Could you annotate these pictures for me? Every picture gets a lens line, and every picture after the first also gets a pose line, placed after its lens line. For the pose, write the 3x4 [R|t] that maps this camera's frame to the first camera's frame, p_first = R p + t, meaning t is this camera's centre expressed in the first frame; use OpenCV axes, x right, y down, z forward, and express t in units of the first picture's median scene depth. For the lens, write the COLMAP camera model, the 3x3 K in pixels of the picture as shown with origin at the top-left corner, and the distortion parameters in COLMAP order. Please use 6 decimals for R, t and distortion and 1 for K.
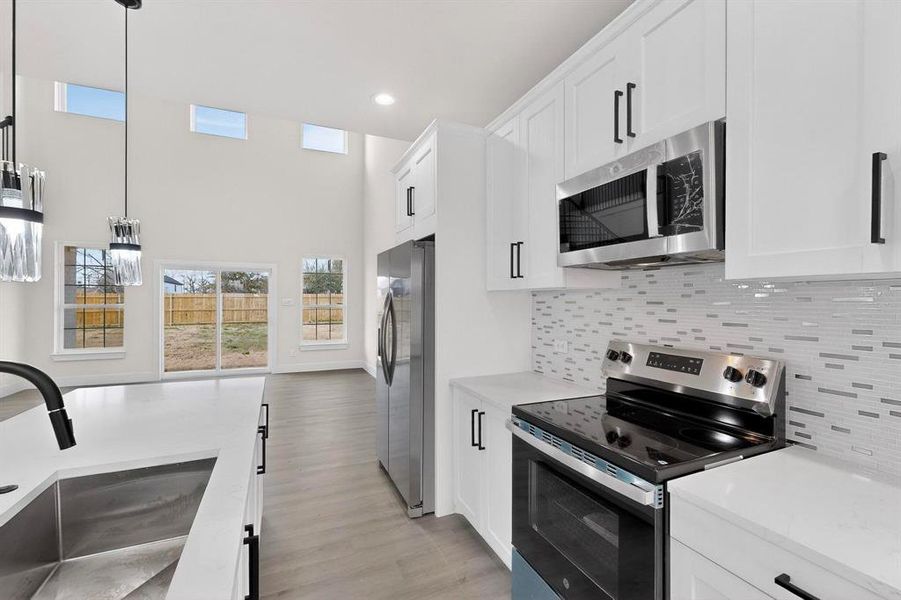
lens RADIAL K [[395.0, 0, 446.7], [0, 395.0, 300.9], [0, 0, 1]] dist [0.000870, -0.000091]
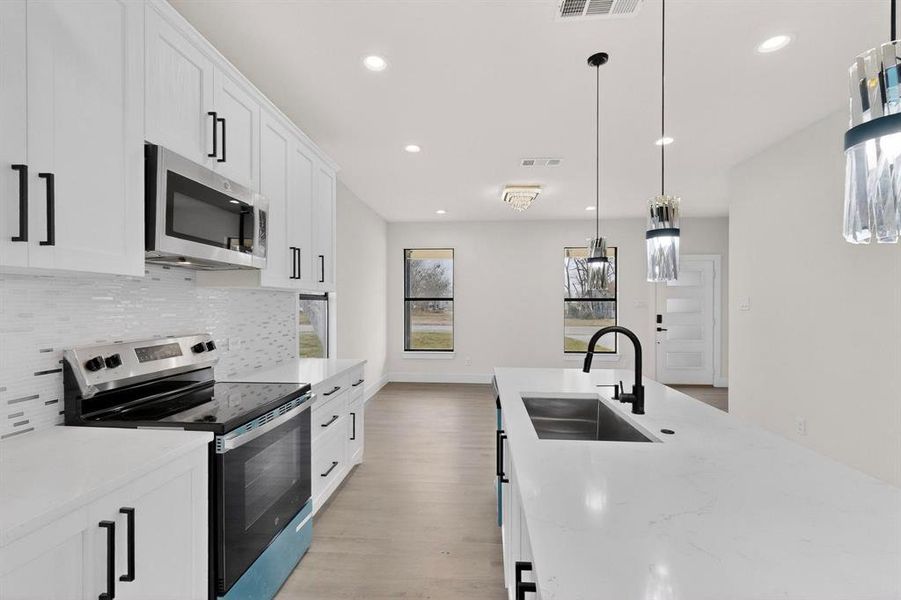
lens RADIAL K [[395.0, 0, 447.6], [0, 395.0, 306.2], [0, 0, 1]] dist [0.000870, -0.000091]
pose [[-0.883592, -0.022196, 0.467731, -0.696568], [-0.019503, 0.999754, 0.010601, -0.003414], [-0.467851, 0.000245, -0.883807, 1.663040]]
